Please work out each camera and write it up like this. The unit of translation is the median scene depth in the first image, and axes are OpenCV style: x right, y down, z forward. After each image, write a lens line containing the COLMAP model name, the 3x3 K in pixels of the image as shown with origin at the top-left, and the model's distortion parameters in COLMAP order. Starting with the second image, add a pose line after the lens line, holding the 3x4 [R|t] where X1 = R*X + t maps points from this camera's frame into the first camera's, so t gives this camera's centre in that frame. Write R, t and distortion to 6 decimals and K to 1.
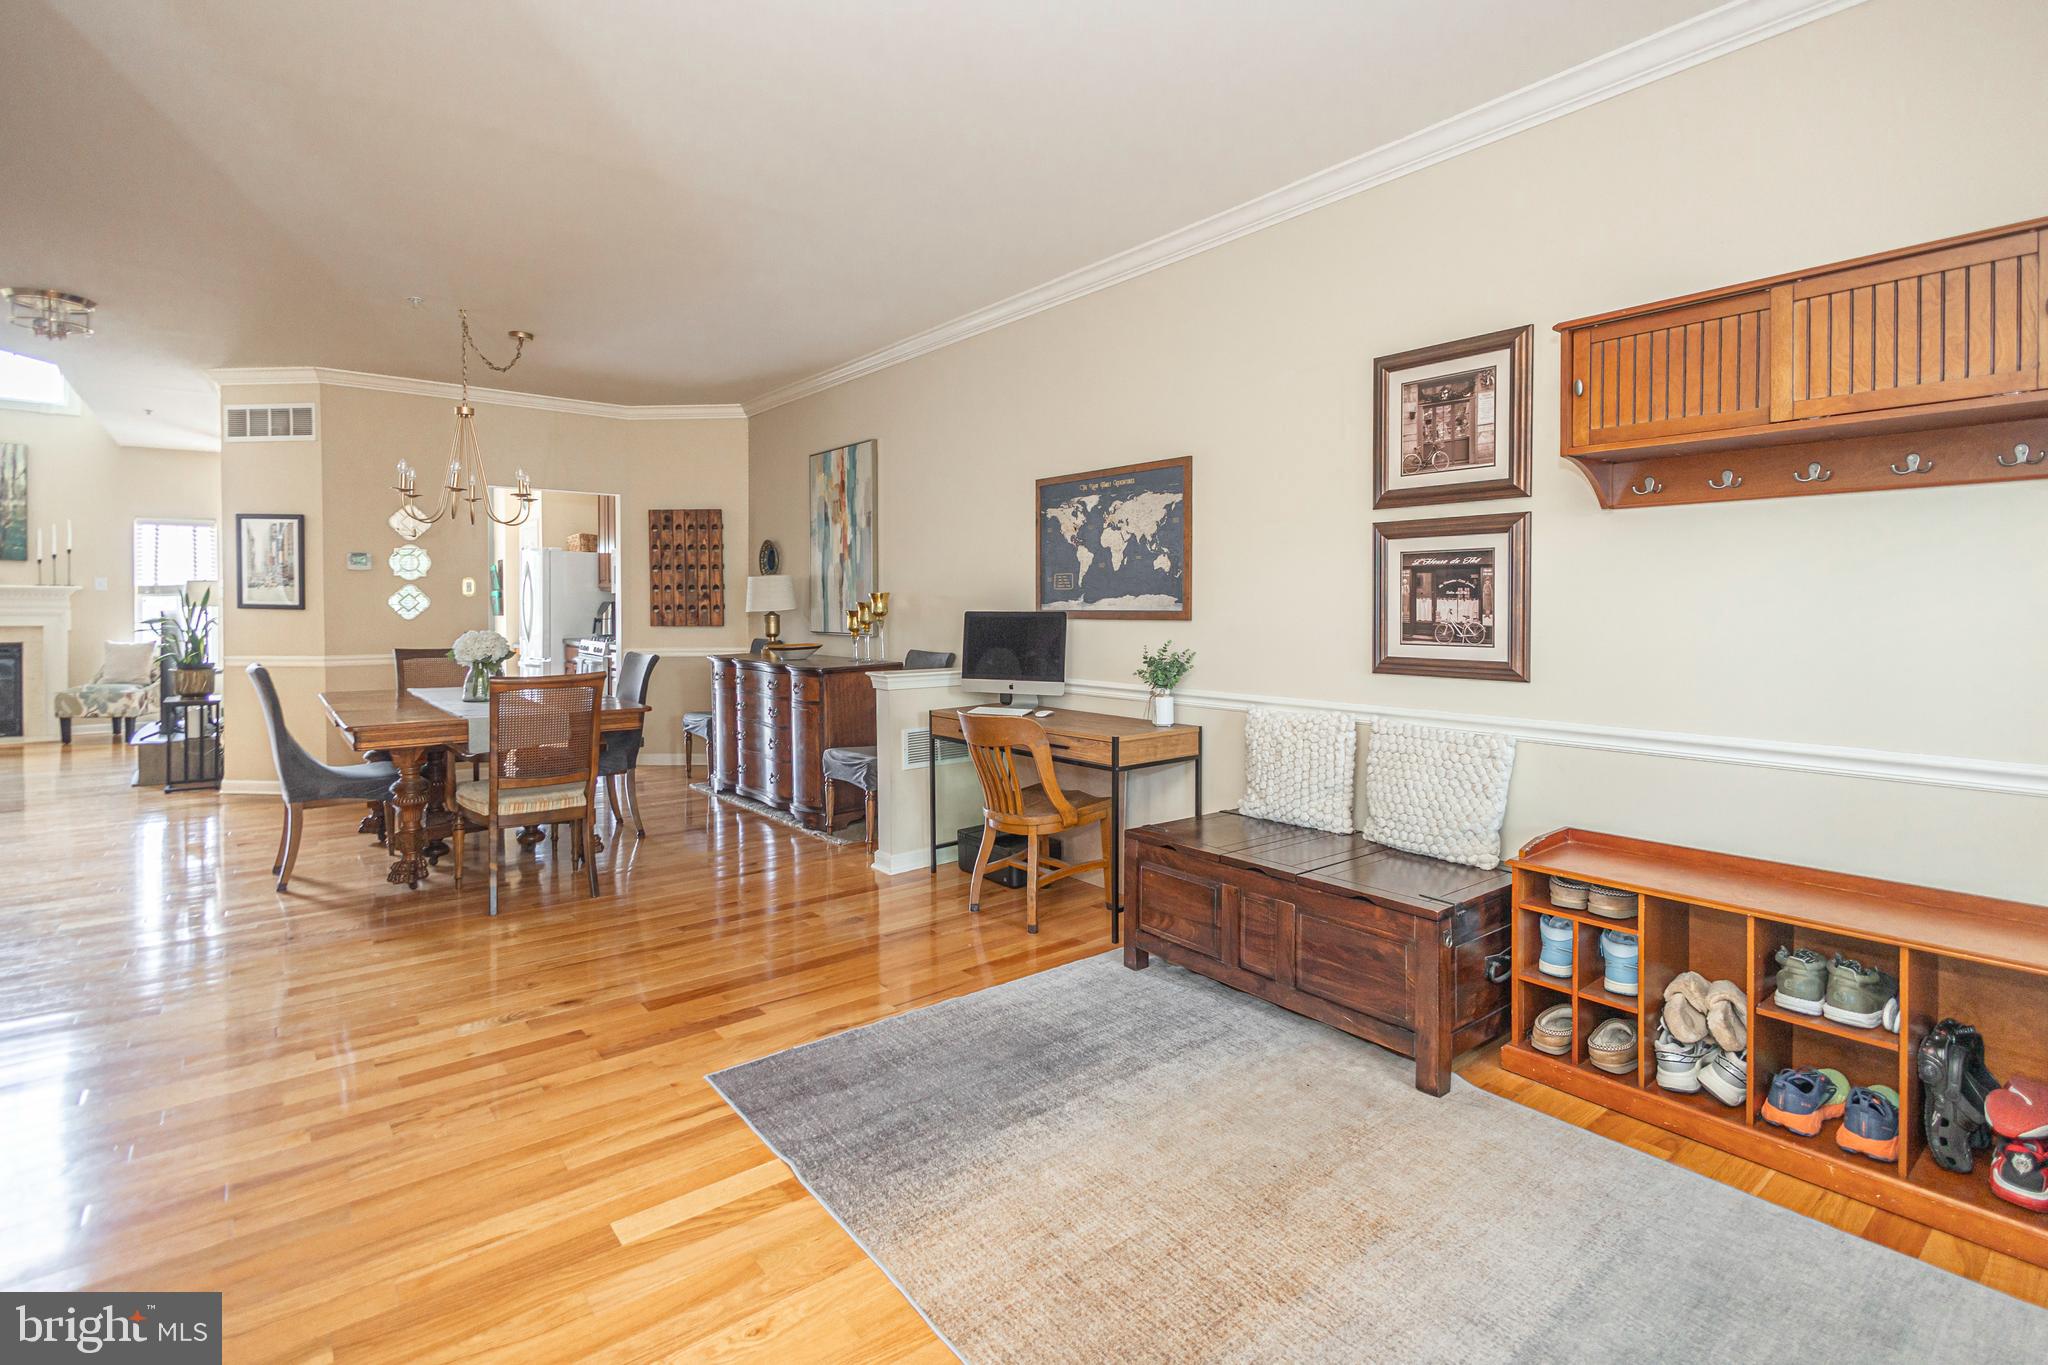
lens RADIAL K [[979.0, 0, 1014.0], [0, 979.0, 623.0], [0, 0, 1]] dist [0.006040, 0.001142]
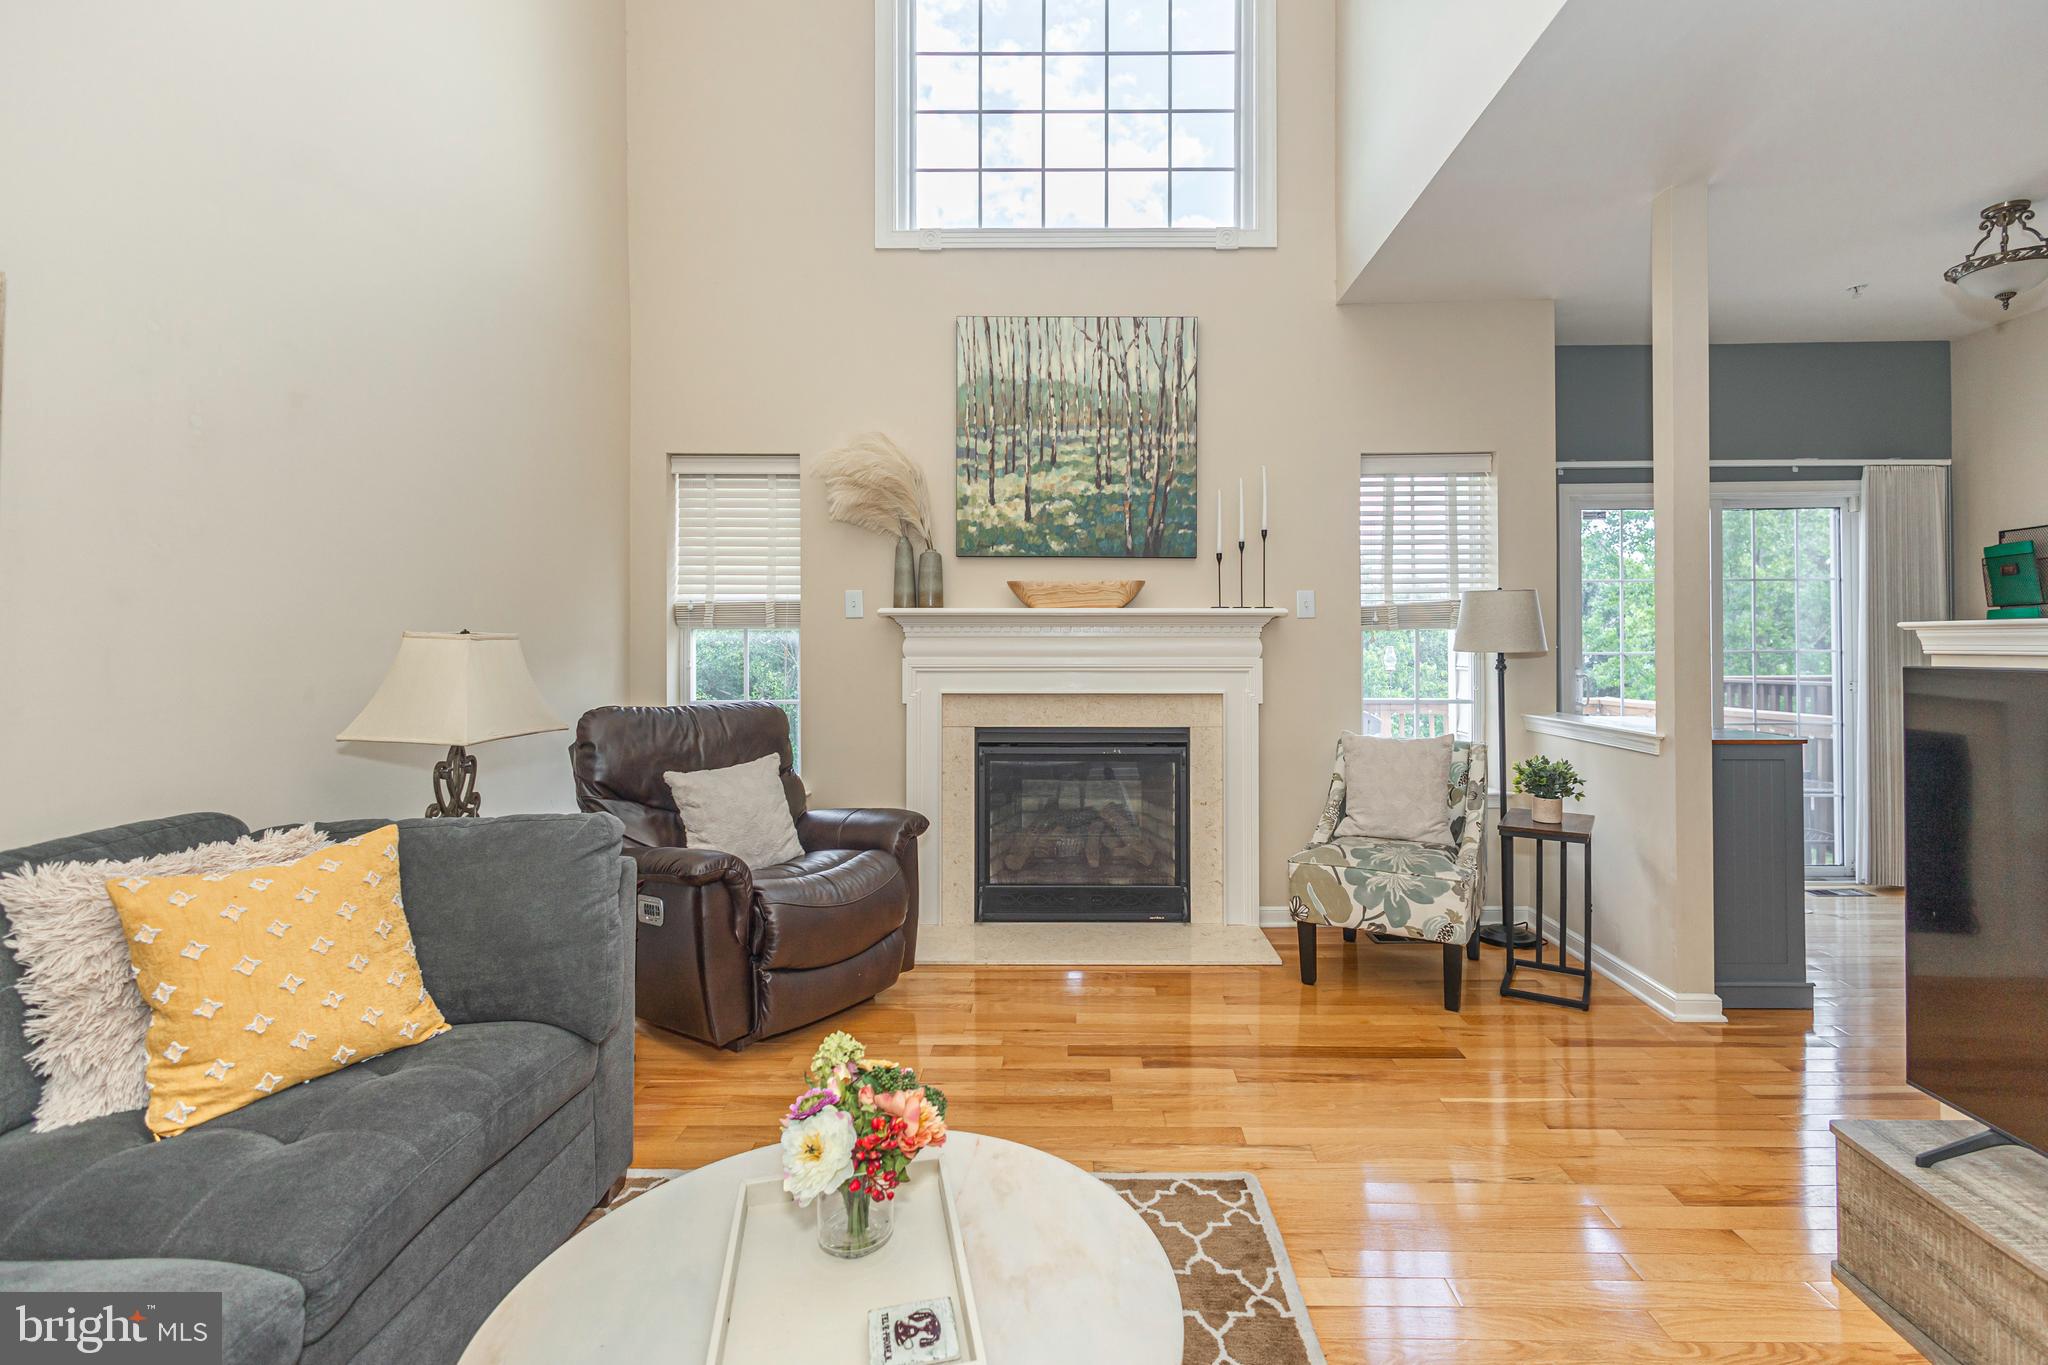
lens RADIAL K [[979.0, 0, 1072.8], [0, 979.0, 630.4], [0, 0, 1]] dist [0.006040, 0.001142]
pose [[0.793637, -0.016933, -0.608155, -1.064048], [-0.005801, 0.999357, -0.035396, -0.014765], [0.608363, 0.031620, 0.793029, 0.822254]]
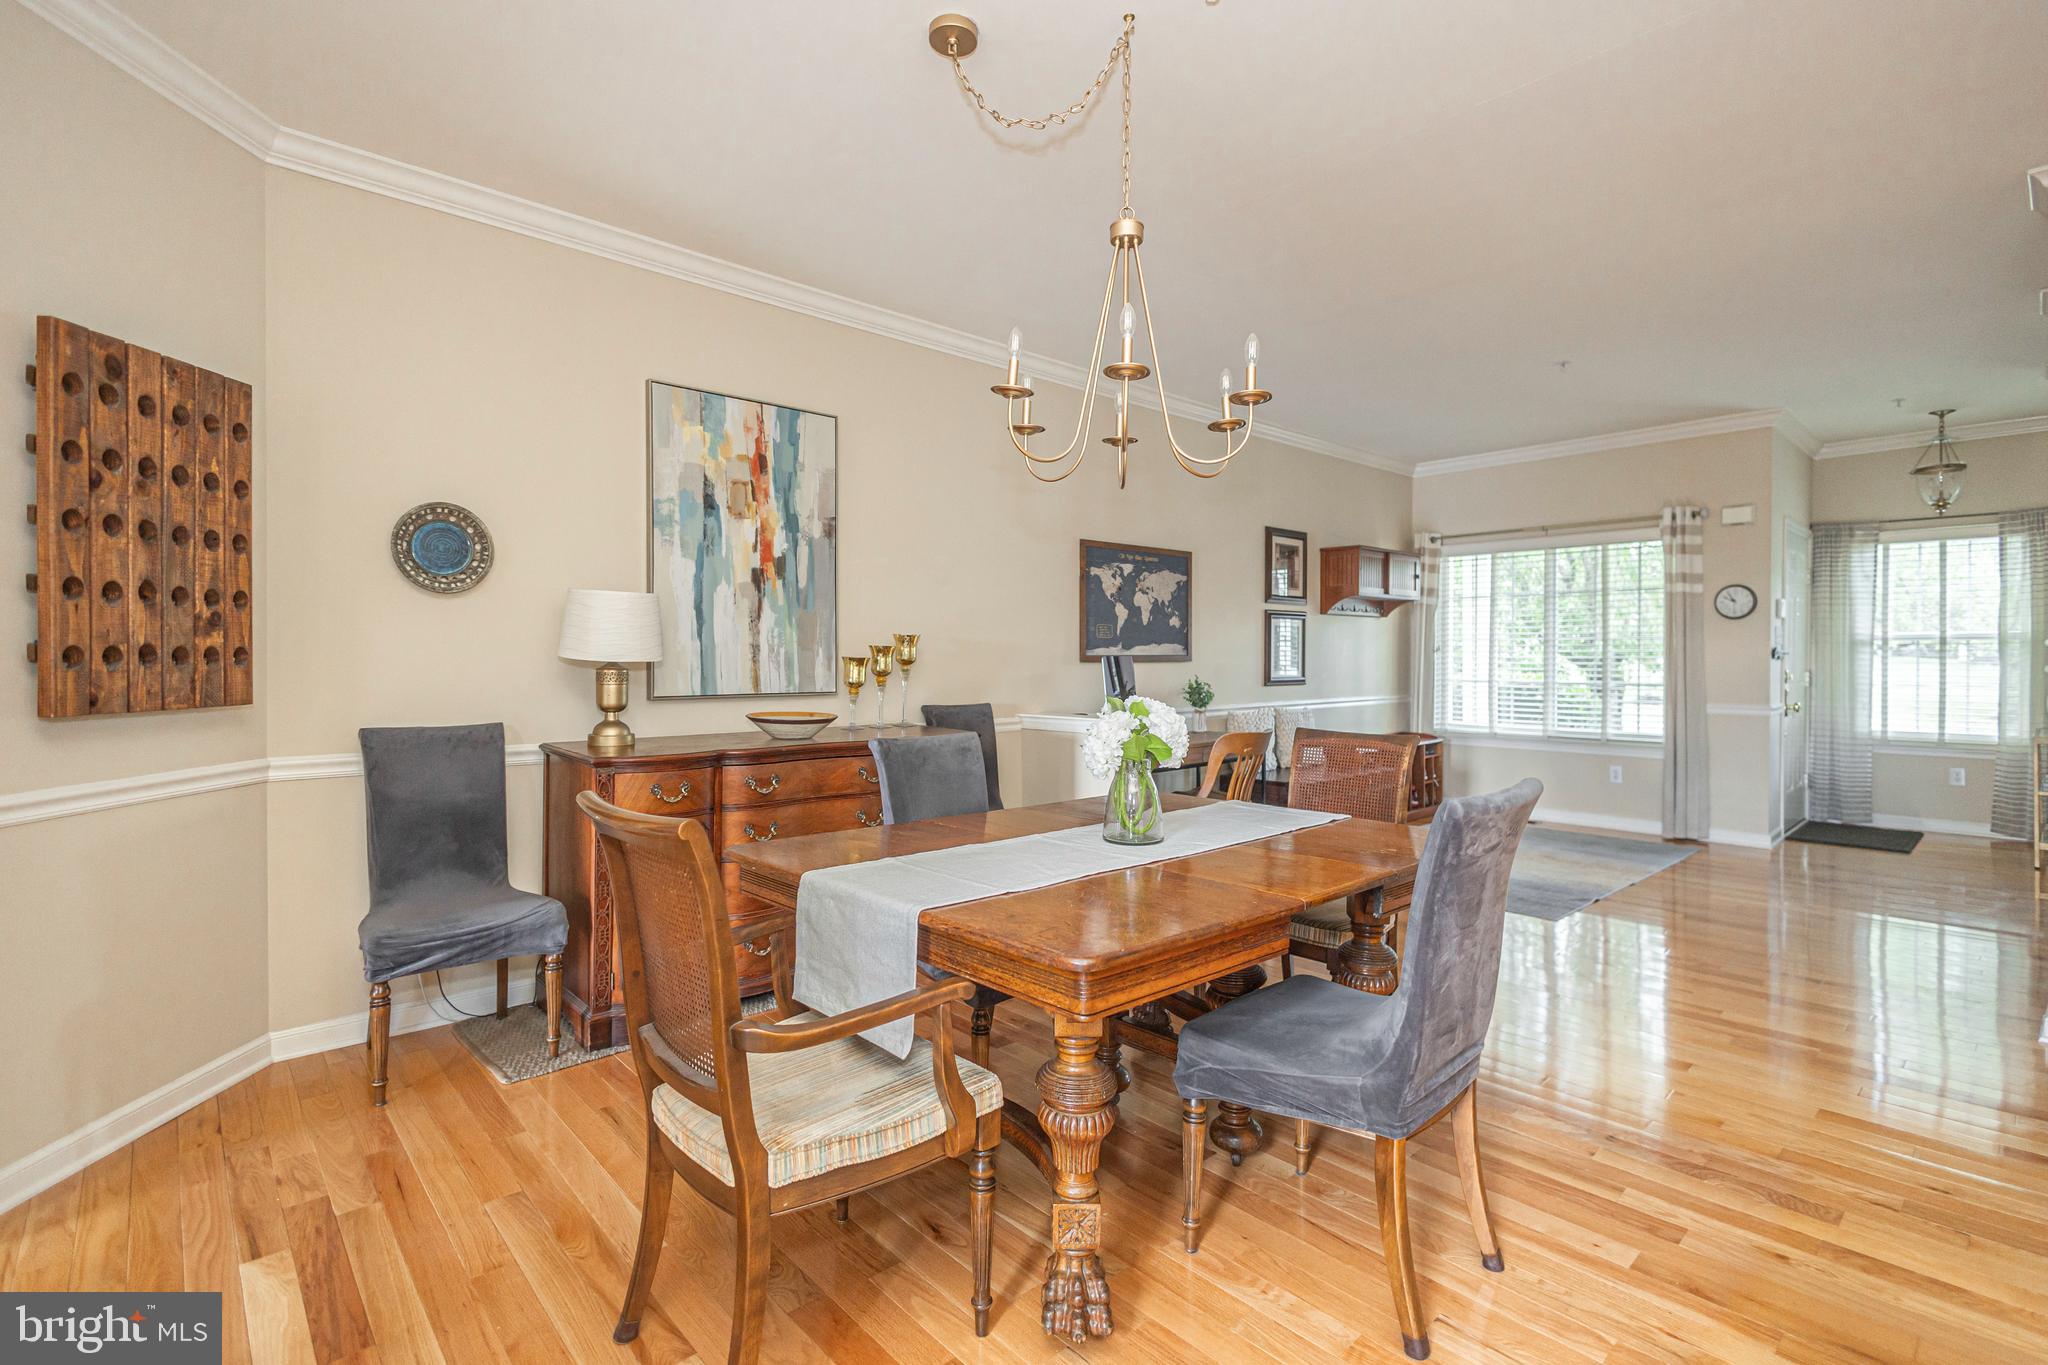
lens RADIAL K [[979.0, 0, 1042.5], [0, 979.0, 681.8], [0, 0, 1]] dist [0.006040, 0.001142]
pose [[-0.101351, -0.025457, 0.994525, -0.786628], [0.021555, 0.999382, 0.027778, -0.010895], [-0.994617, 0.024253, -0.100739, 0.838395]]
